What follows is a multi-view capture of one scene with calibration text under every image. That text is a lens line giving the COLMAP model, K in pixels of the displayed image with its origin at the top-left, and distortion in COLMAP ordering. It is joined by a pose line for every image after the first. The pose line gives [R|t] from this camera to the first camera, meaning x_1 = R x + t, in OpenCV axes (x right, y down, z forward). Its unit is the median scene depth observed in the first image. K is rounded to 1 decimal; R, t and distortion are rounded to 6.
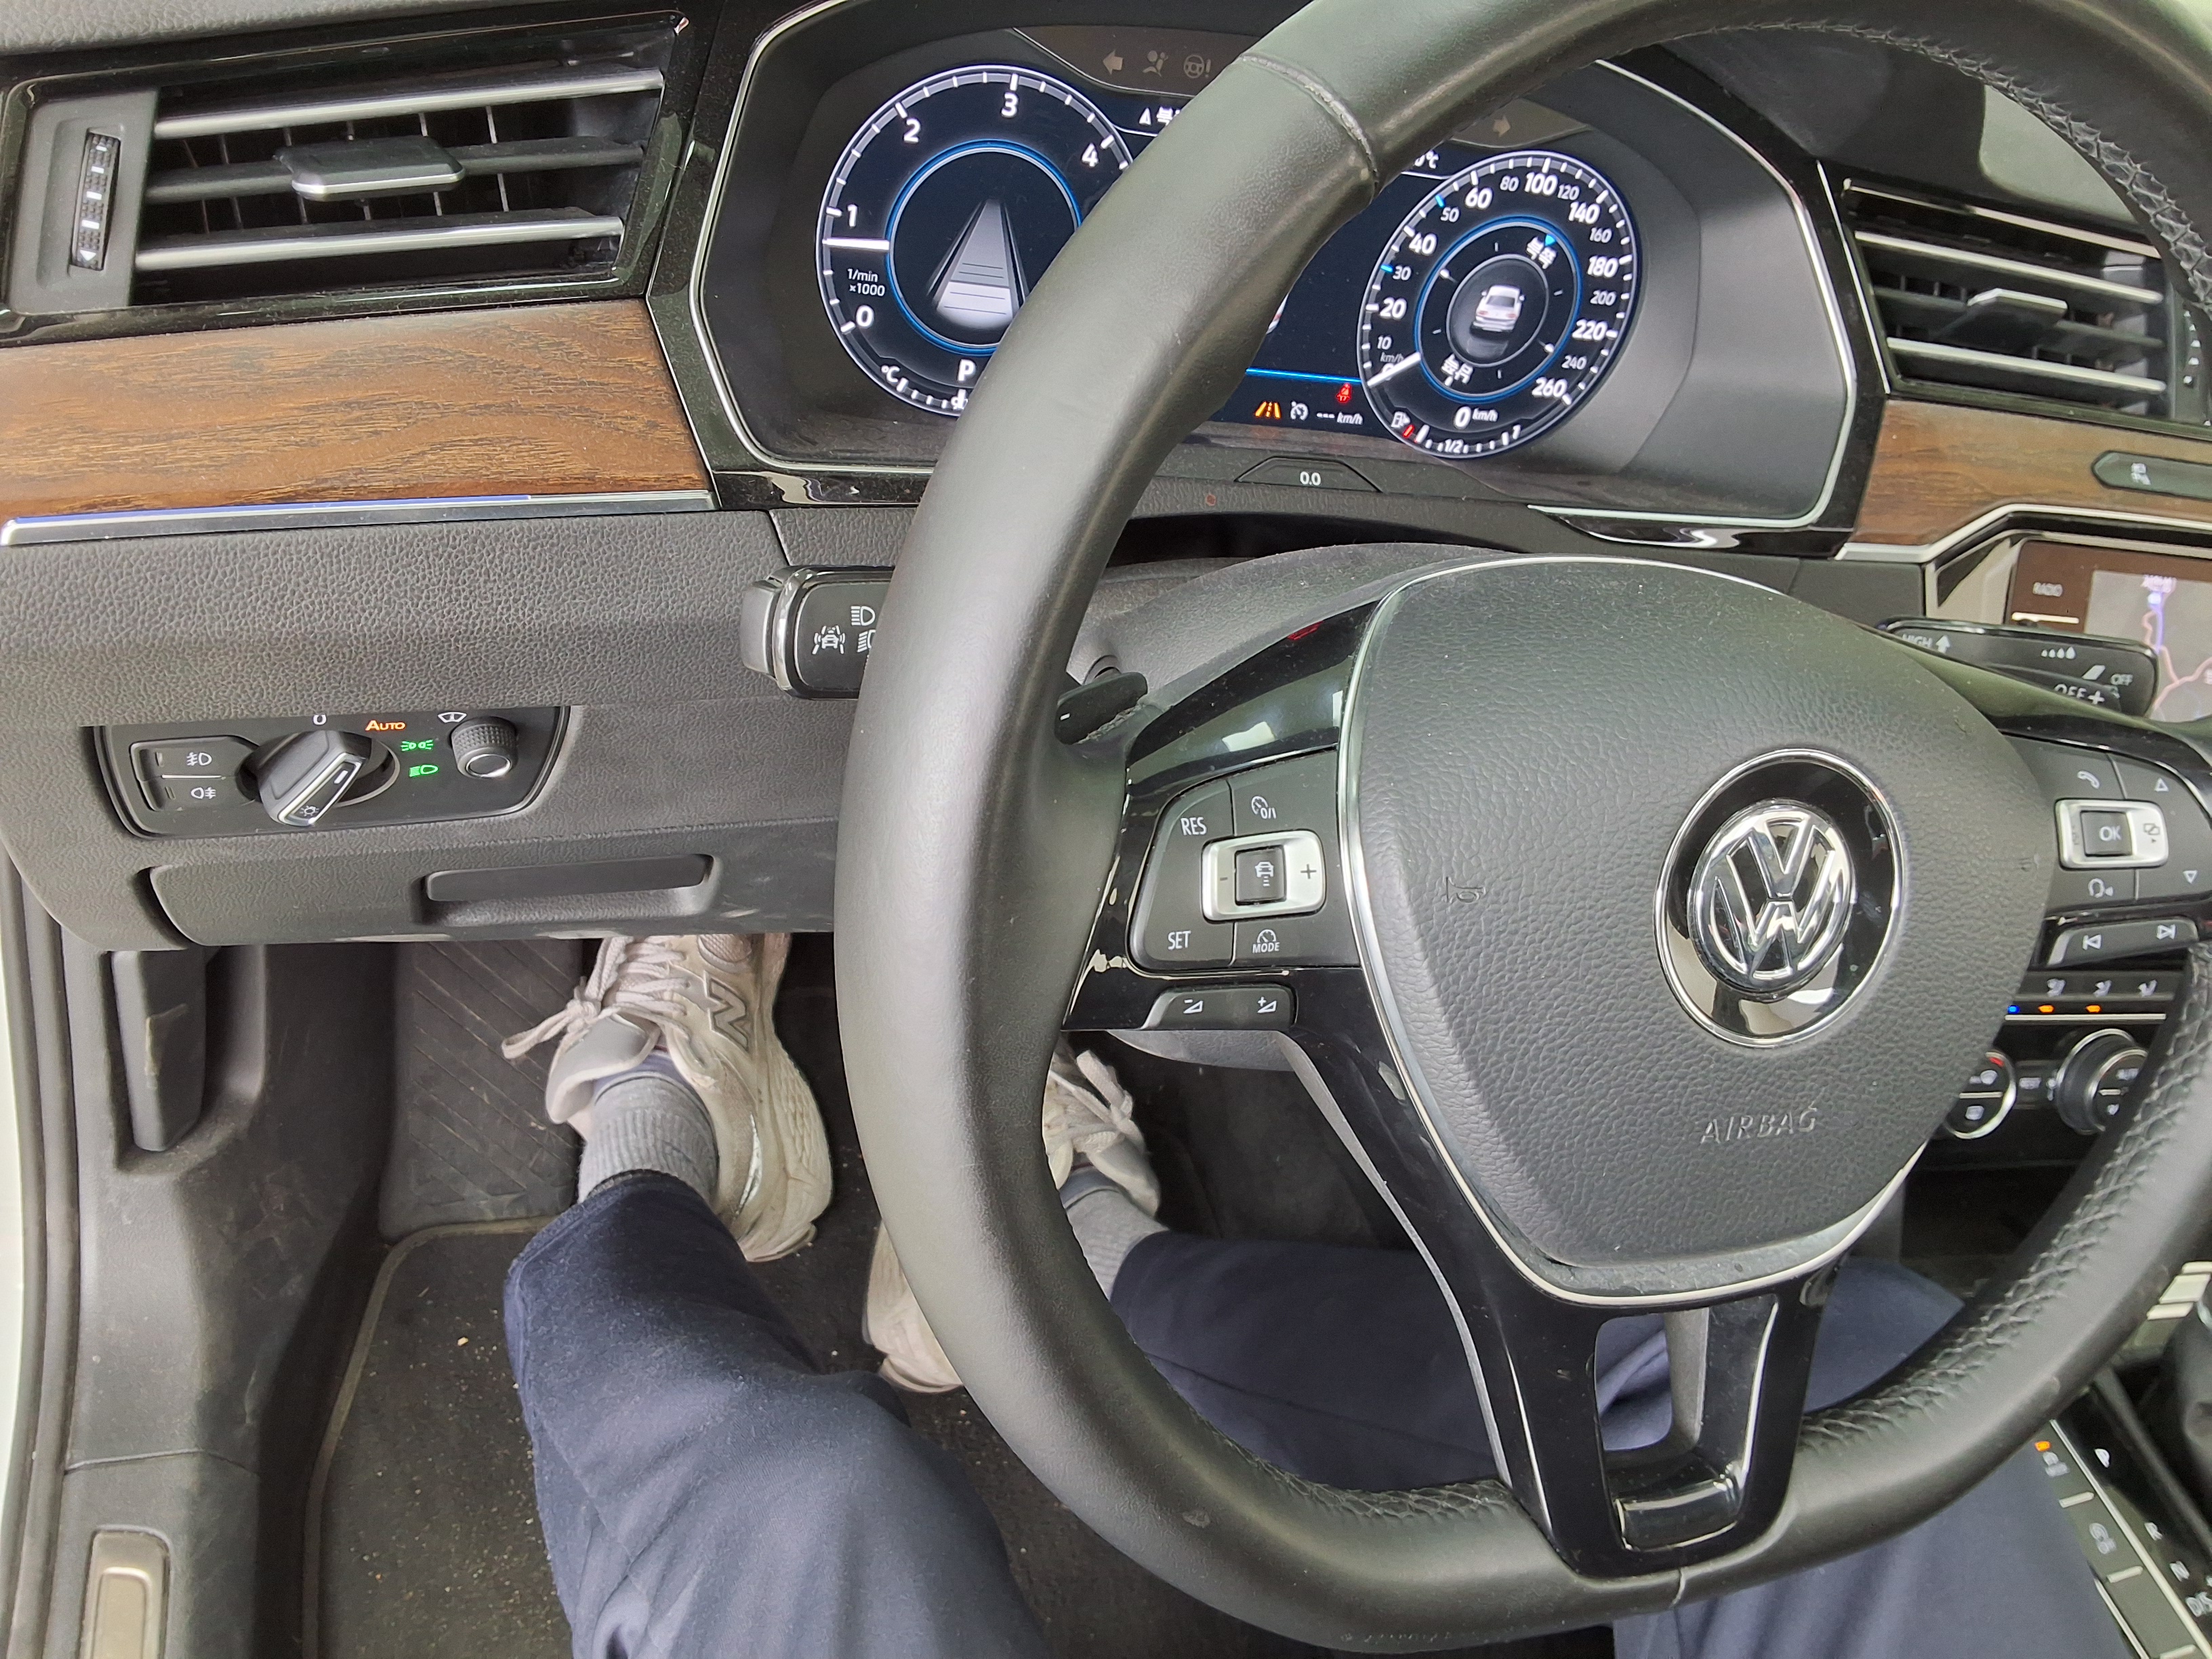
lens RADIAL K [[1784.0, 0, 1045.6], [0, 1784.0, 862.8], [0, 0, 1]] dist [0.069023, -0.098746]
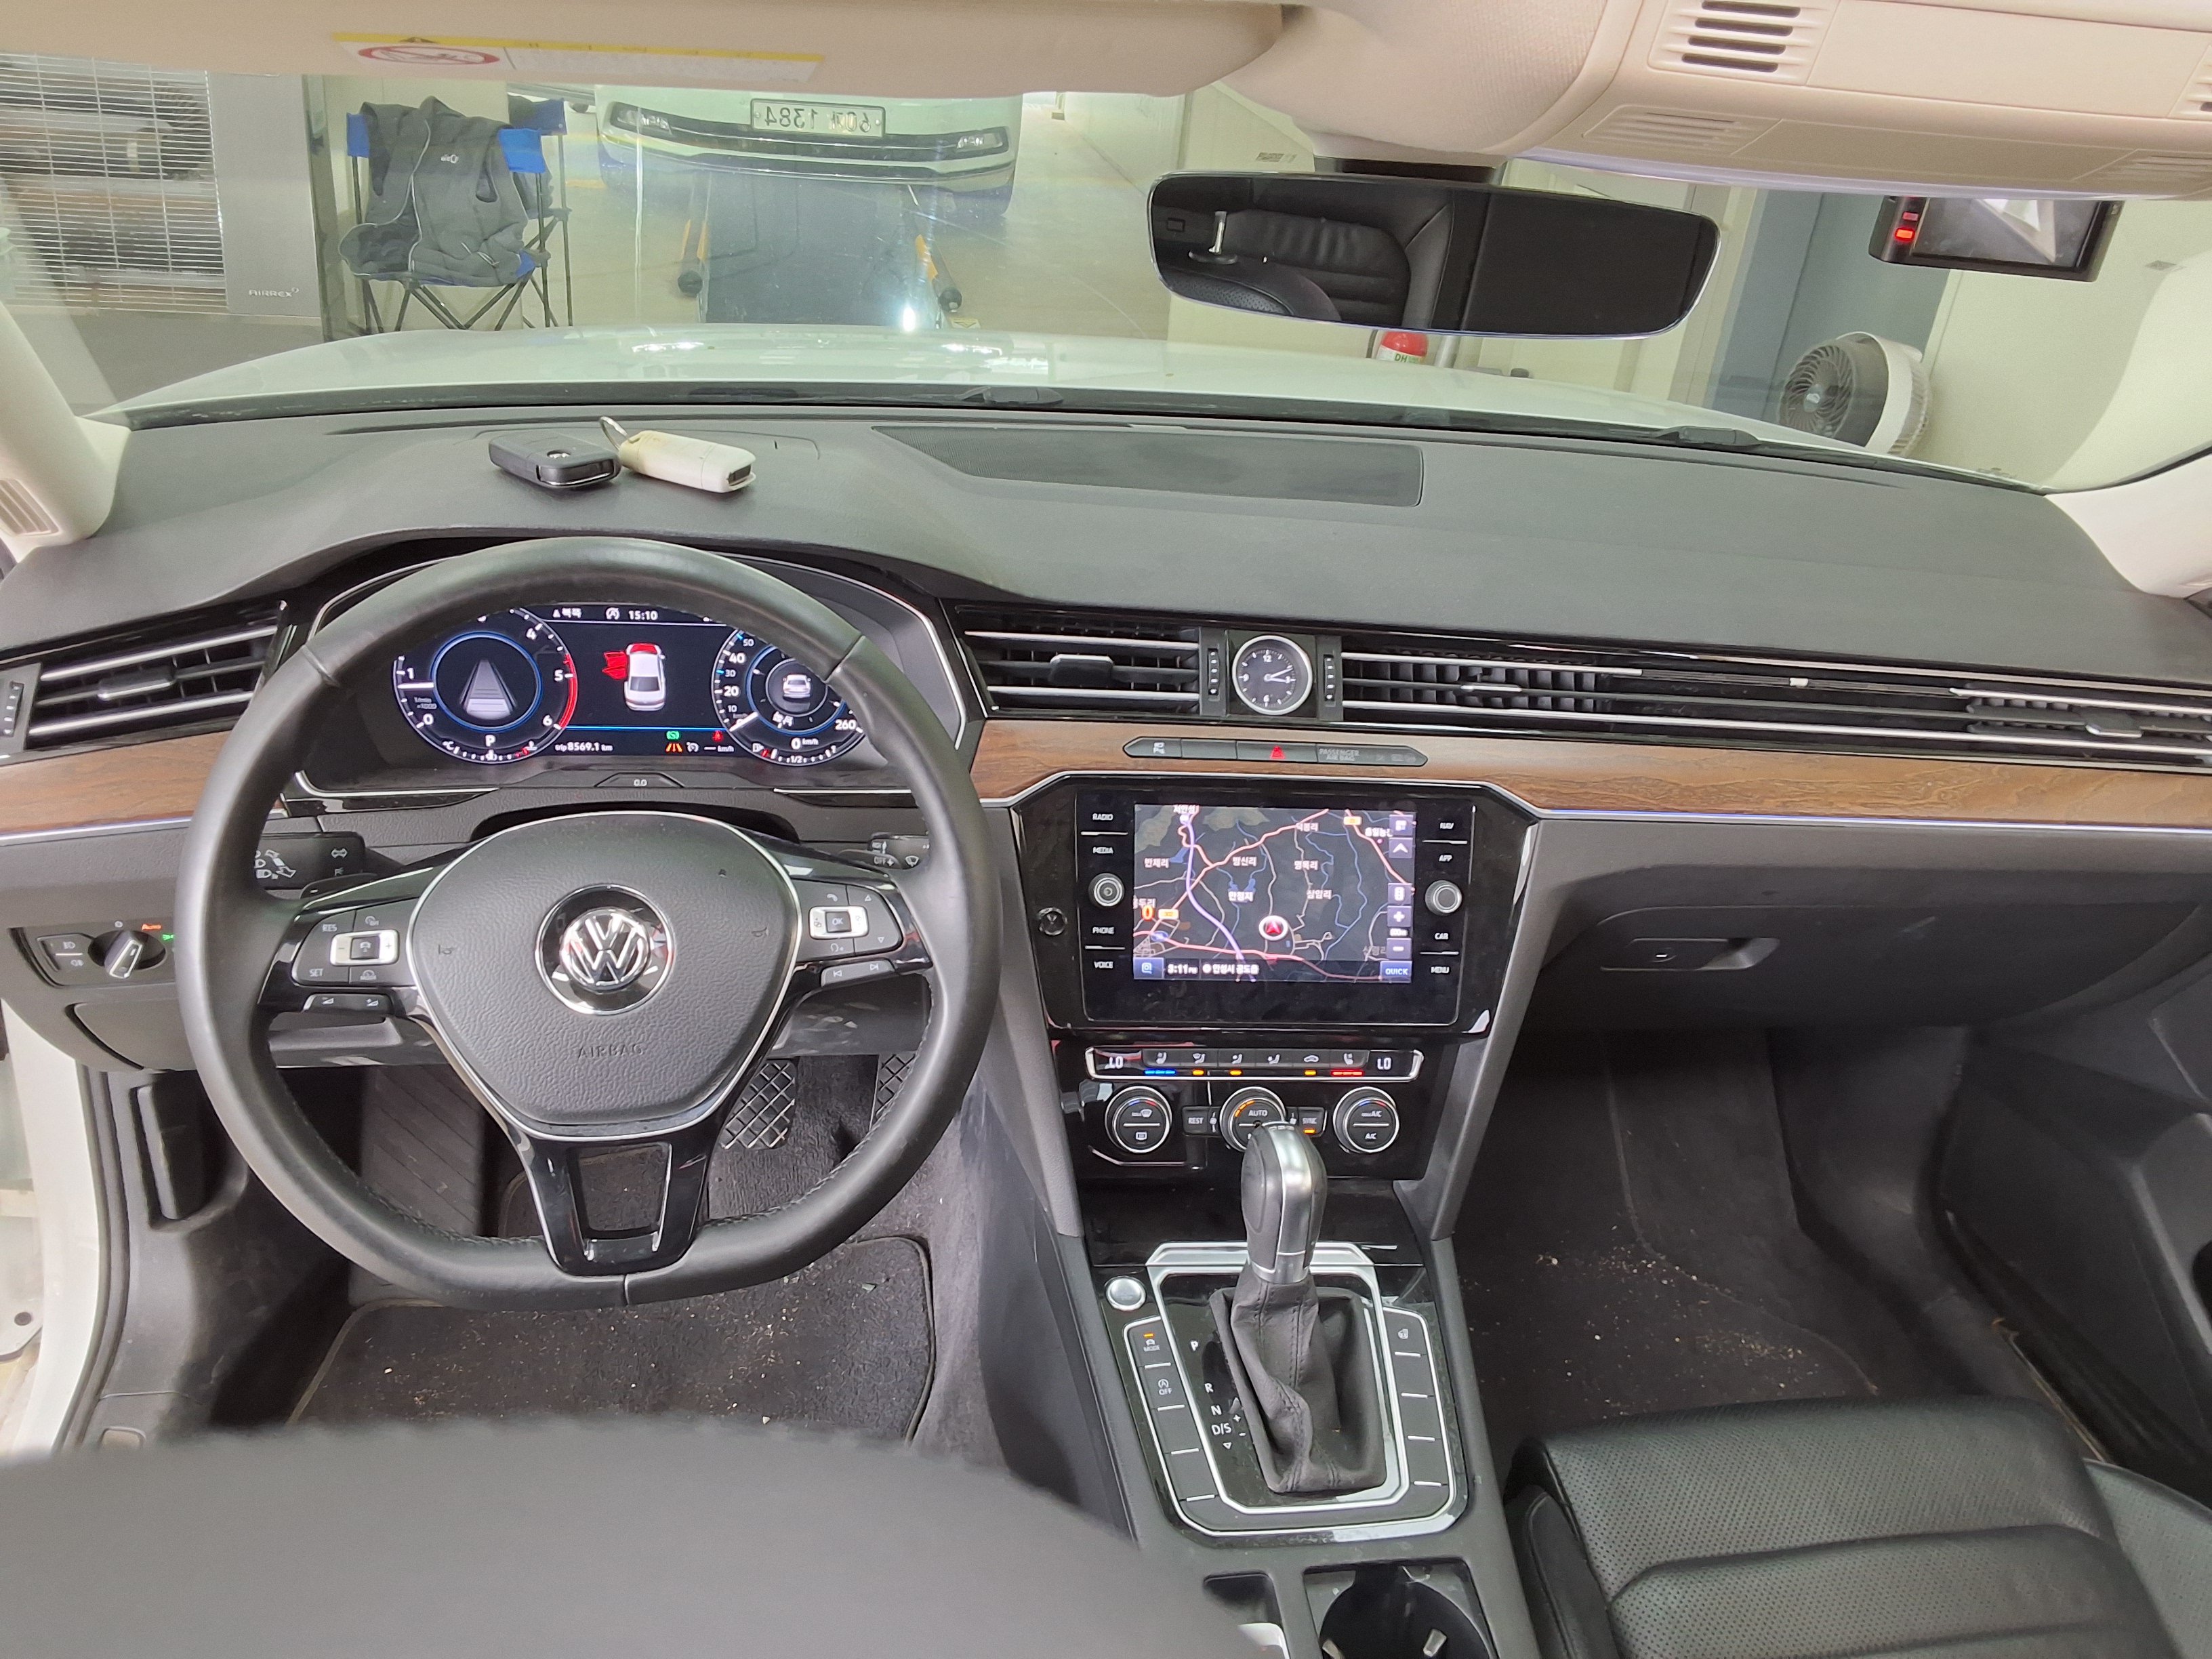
lens RADIAL K [[1784.0, 0, 1090.8], [0, 1784.0, 836.5], [0, 0, 1]] dist [0.069023, -0.098746]
pose [[0.981253, -0.063289, -0.182035, 0.883851], [0.028210, 0.981535, -0.189192, 0.200309], [0.190648, 0.180510, 0.964919, -0.689088]]
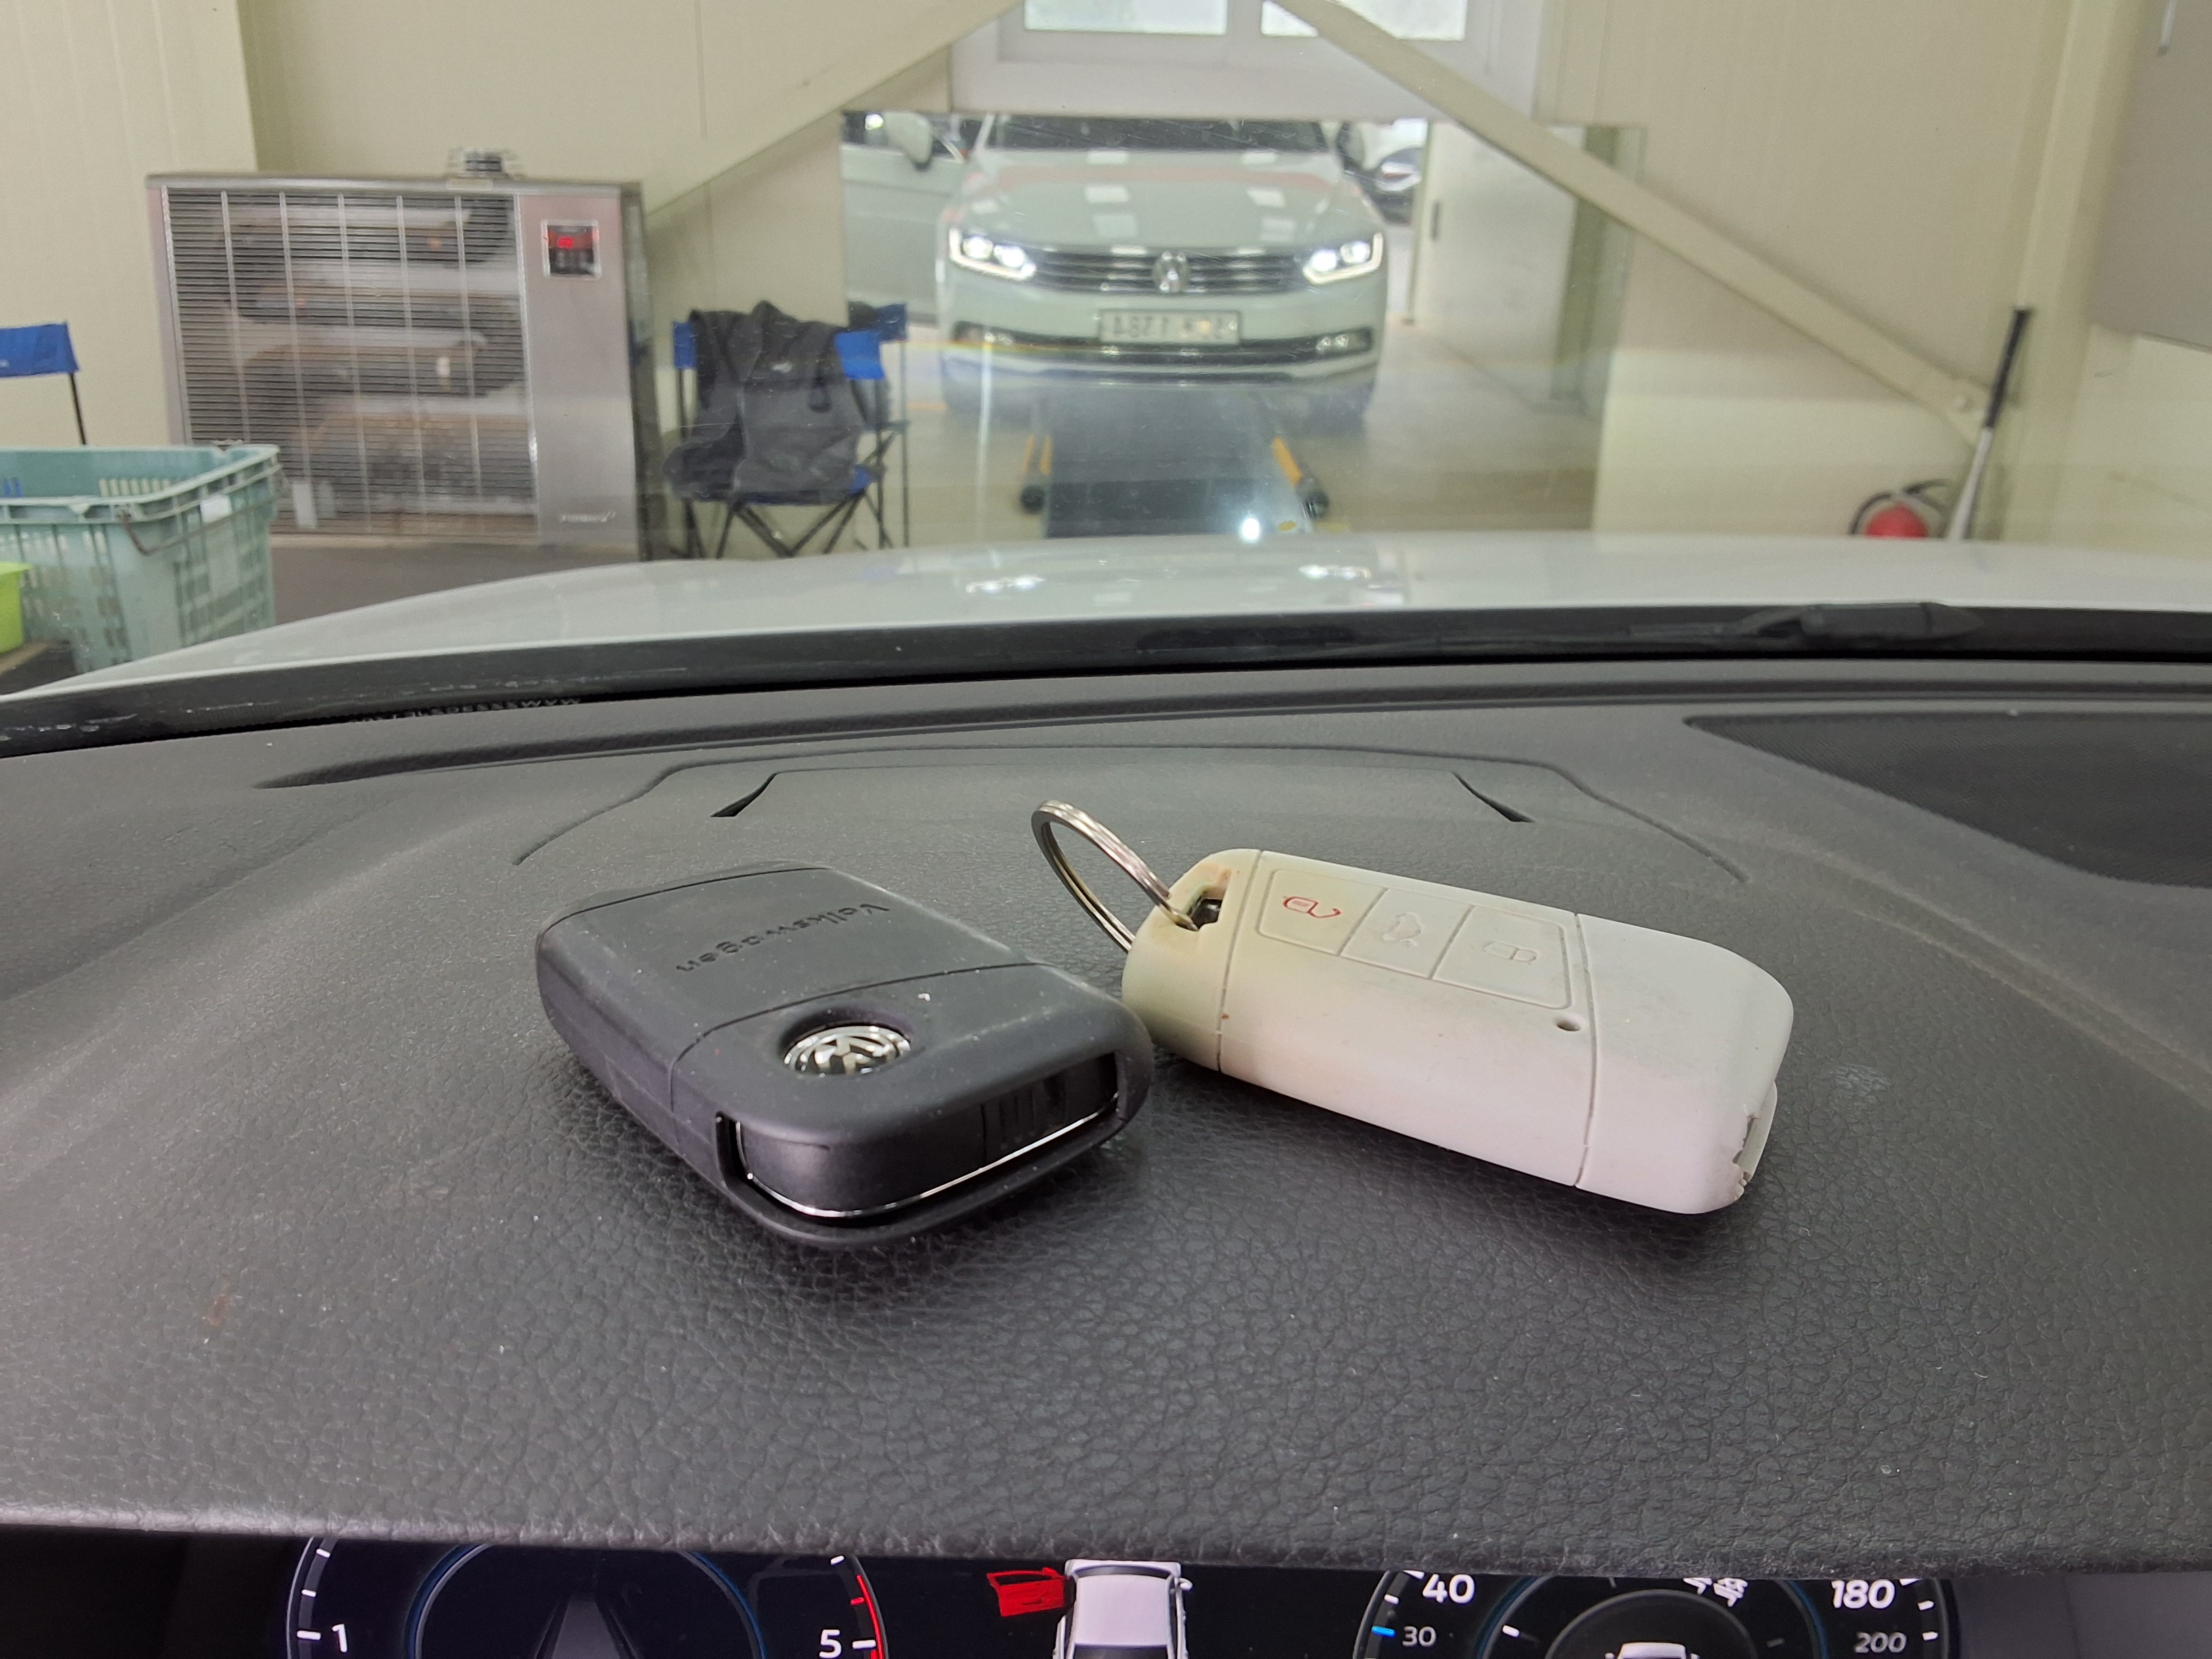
lens RADIAL K [[1784.0, 0, 1106.9], [0, 1784.0, 827.5], [0, 0, 1]] dist [0.069023, -0.098746]
pose [[0.940470, -0.084340, -0.329247, 0.301117], [-0.021707, 0.951839, -0.305828, -0.383787], [0.339184, 0.294769, 0.893345, 0.423534]]
